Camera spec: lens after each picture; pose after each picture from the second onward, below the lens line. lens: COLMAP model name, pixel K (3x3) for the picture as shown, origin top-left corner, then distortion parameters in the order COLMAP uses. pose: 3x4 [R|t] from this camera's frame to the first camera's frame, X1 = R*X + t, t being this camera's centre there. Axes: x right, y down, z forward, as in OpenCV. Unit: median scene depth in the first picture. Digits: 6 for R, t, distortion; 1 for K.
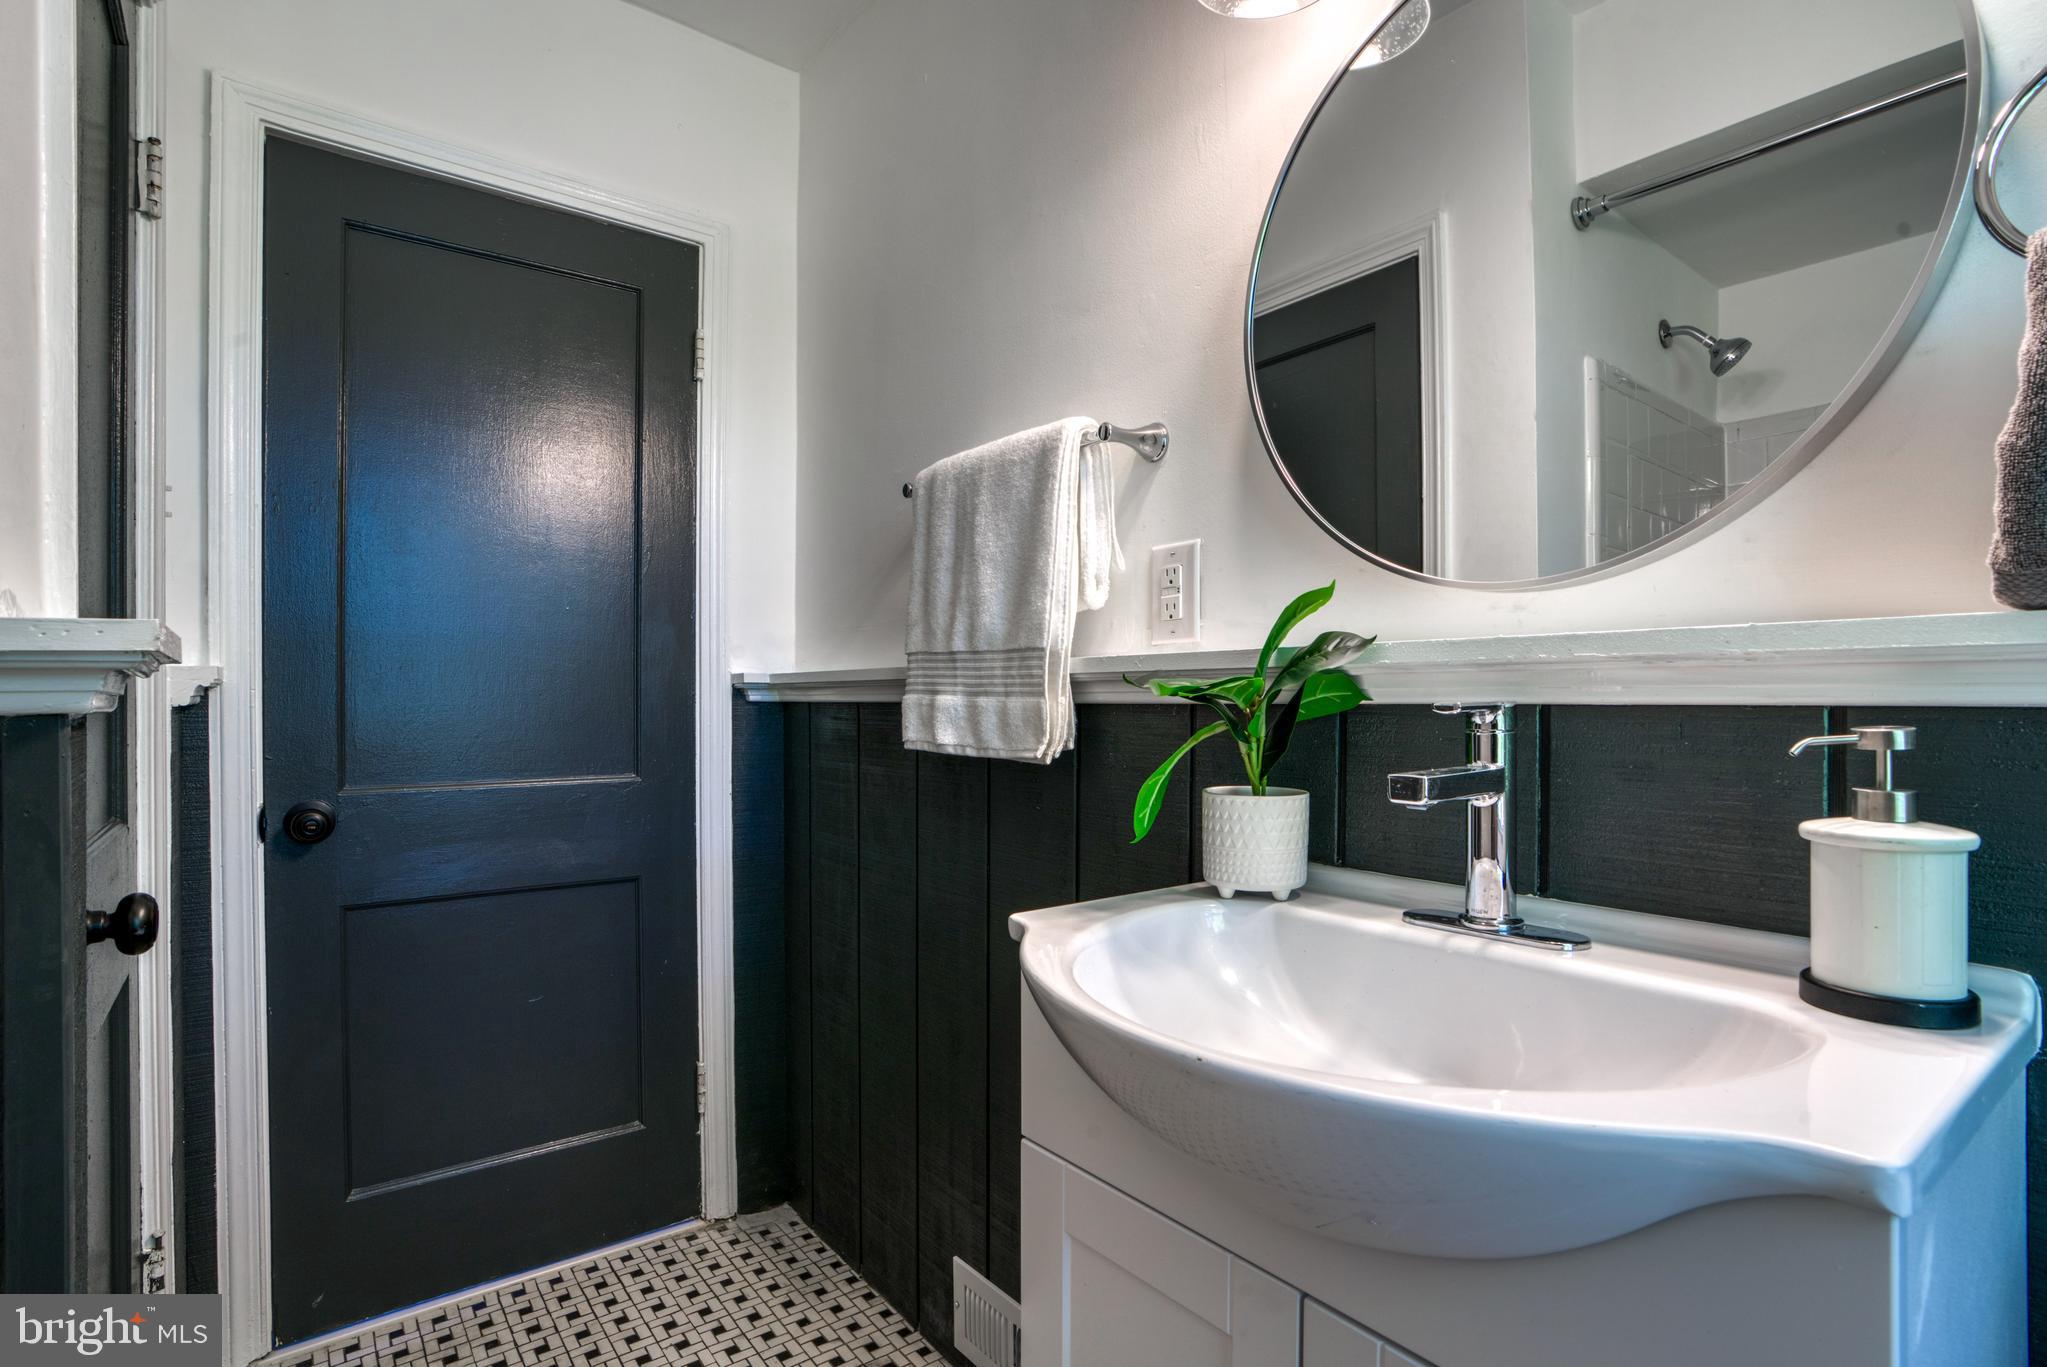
lens RADIAL K [[997.0, 0, 1021.3], [0, 997.0, 703.0], [0, 0, 1]] dist [-0.070344, 0.033641]
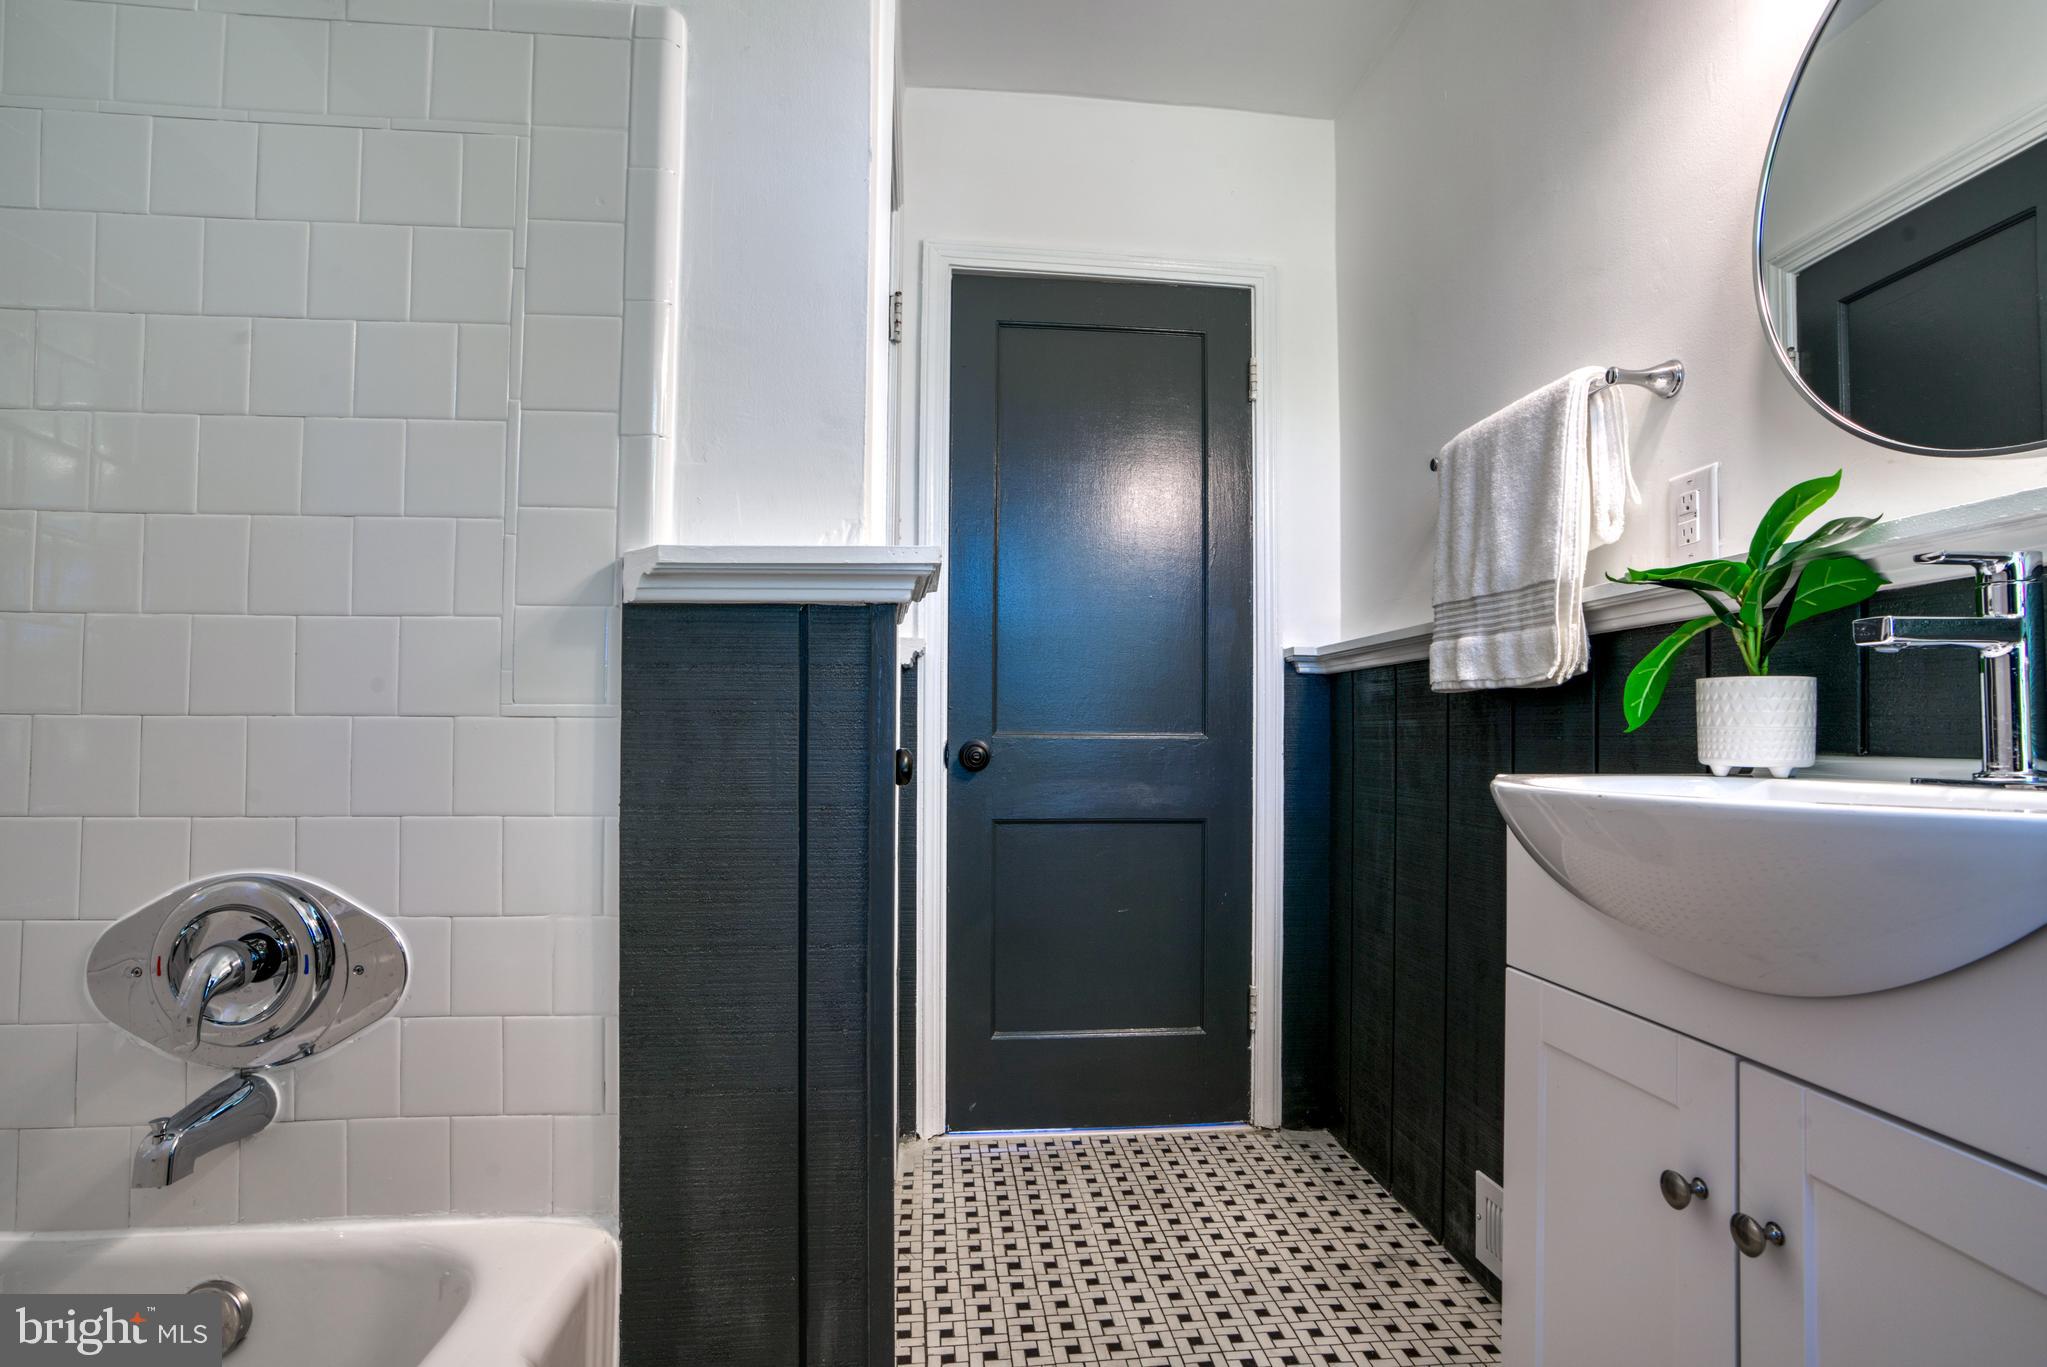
lens RADIAL K [[997.0, 0, 1021.3], [0, 997.0, 703.0], [0, 0, 1]] dist [-0.070344, 0.033641]
pose [[0.849644, -0.009332, -0.527274, 0.084549], [-0.010143, 0.999369, -0.034032, 0.114834], [0.527259, 0.034263, 0.849013, -0.206757]]
